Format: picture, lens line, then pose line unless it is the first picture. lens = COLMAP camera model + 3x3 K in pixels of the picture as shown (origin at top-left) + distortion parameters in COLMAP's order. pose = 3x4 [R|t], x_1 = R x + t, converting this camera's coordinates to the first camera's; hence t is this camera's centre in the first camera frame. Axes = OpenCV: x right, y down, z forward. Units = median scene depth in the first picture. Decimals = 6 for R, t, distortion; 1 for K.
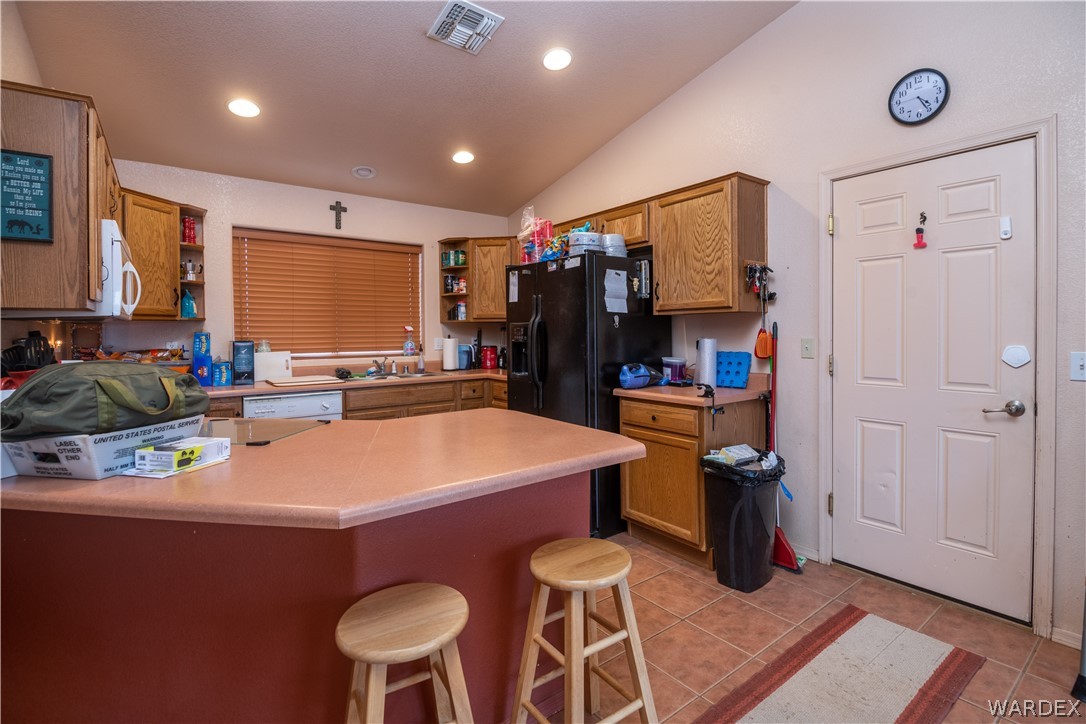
lens RADIAL K [[501.8, 0, 546.4], [0, 501.8, 334.0], [0, 0, 1]] dist [-0.001468, -0.001637]
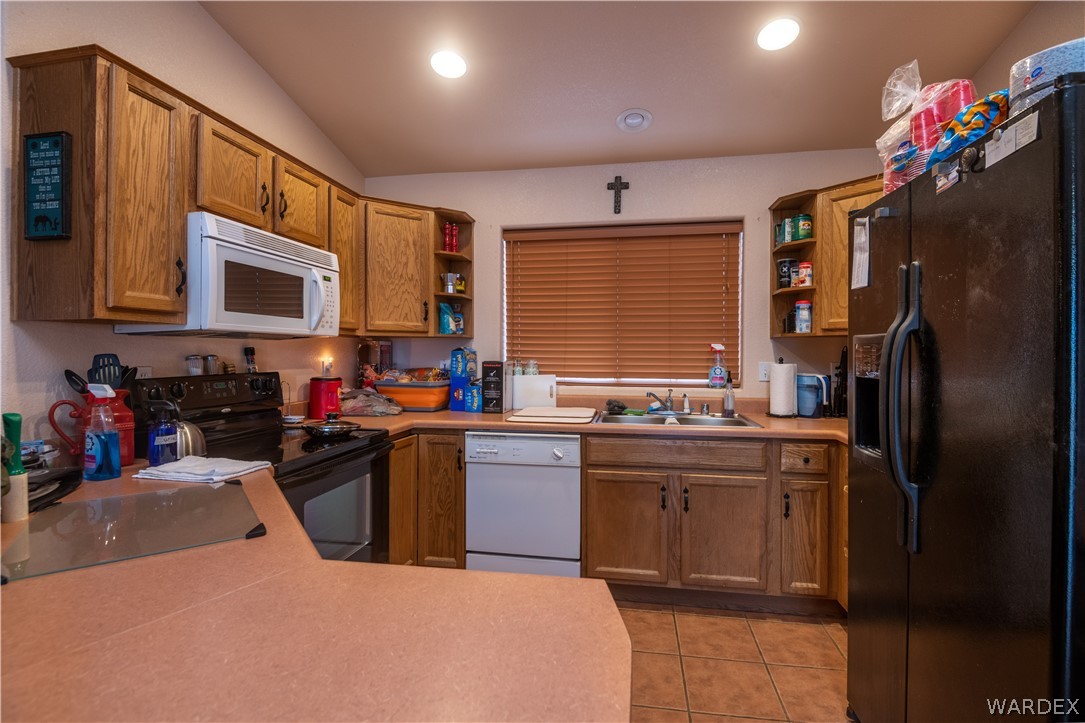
lens RADIAL K [[501.3, 0, 550.4], [0, 501.3, 352.6], [0, 0, 1]] dist [-0.001468, -0.001637]
pose [[0.686600, 0.010629, -0.726957, 0.071043], [-0.011747, 0.999925, 0.003525, -0.004208], [0.726940, 0.006119, 0.686673, 0.489273]]
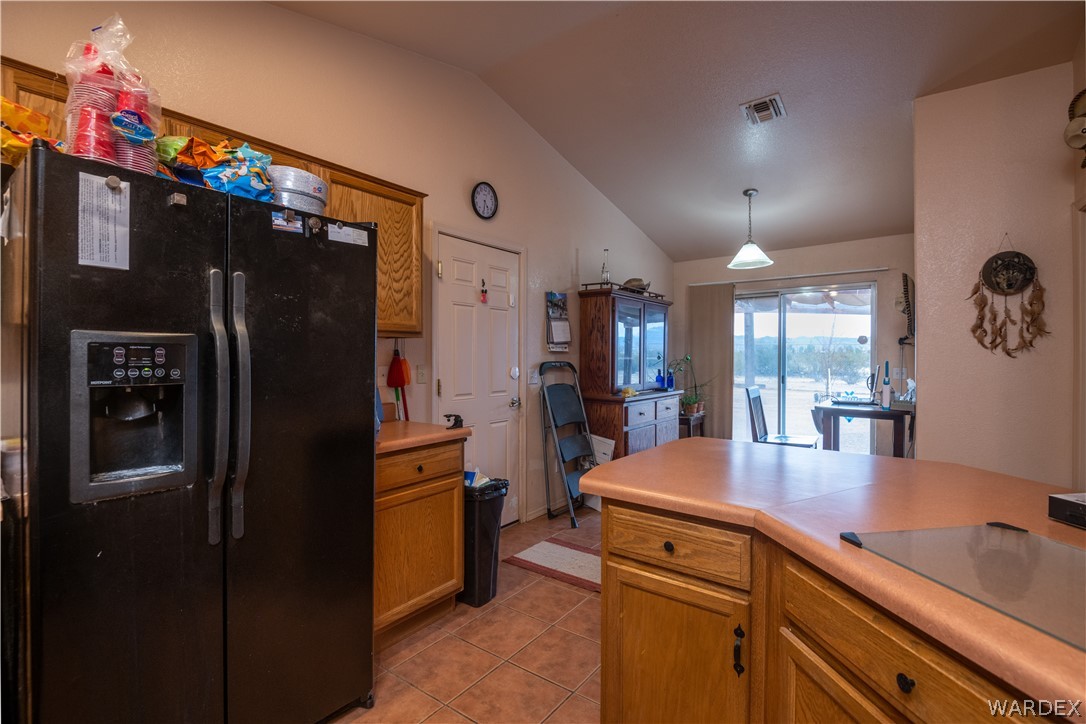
lens RADIAL K [[501.8, 0, 547.1], [0, 501.8, 359.5], [0, 0, 1]] dist [-0.001468, -0.001637]
pose [[-0.288475, 0.008079, 0.957453, -0.468735], [0.013342, 0.999901, -0.004418, 0.002502], [-0.957395, 0.011500, -0.288554, 0.813449]]
